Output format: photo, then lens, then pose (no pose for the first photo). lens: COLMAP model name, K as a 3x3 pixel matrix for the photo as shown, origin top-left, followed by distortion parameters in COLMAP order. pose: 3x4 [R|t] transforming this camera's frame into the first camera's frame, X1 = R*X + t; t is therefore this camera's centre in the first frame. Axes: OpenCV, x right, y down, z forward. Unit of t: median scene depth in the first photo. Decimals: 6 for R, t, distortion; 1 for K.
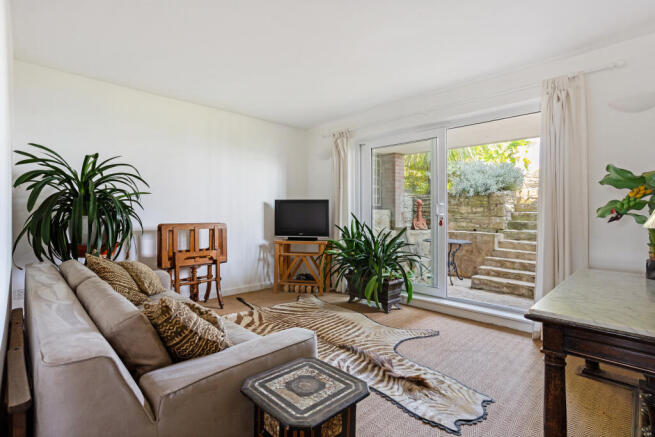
lens RADIAL K [[317.3, 0, 315.8], [0, 317.3, 220.8], [0, 0, 1]] dist [-0.051367, 0.026412]
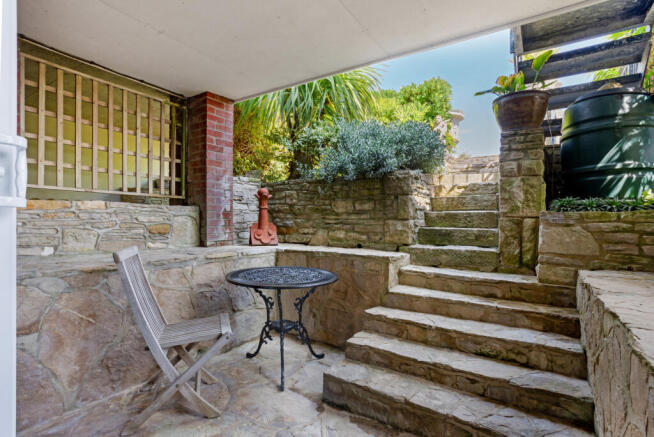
lens RADIAL K [[316.8, 0, 315.3], [0, 316.8, 220.8], [0, 0, 1]] dist [-0.051367, 0.026412]
pose [[0.981713, -0.002404, 0.190351, 0.341265], [0.005689, 0.999844, -0.016712, -0.003284], [-0.190281, 0.017490, 0.981574, 0.509220]]
